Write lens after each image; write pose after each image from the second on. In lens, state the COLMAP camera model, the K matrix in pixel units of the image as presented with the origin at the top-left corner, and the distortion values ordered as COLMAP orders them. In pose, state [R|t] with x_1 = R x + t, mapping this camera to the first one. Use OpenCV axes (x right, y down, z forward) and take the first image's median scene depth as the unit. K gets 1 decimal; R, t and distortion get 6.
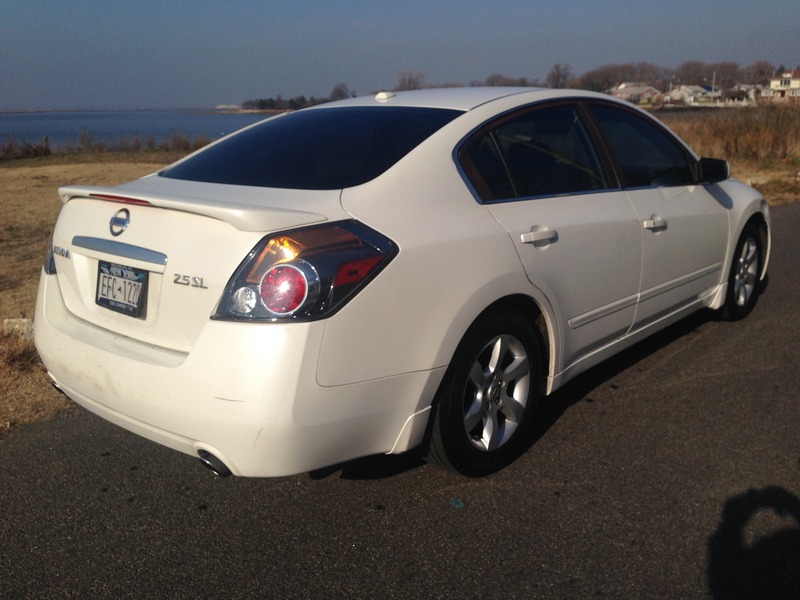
lens RADIAL K [[735.4, 0, 400.0], [0, 735.4, 300.0], [0, 0, 1]] dist [0.147568, -0.271158]
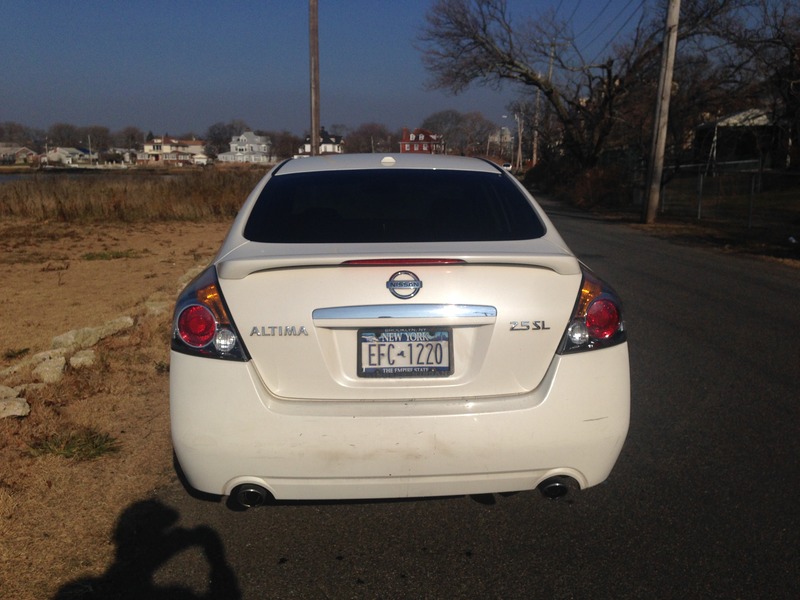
lens RADIAL K [[735.4, 0, 400.0], [0, 735.4, 300.0], [0, 0, 1]] dist [0.147568, -0.271158]
pose [[0.715368, -0.113879, 0.689405, -1.046424], [0.167676, 0.985779, -0.011156, -0.074210], [-0.678331, 0.123577, 0.724290, 0.297593]]
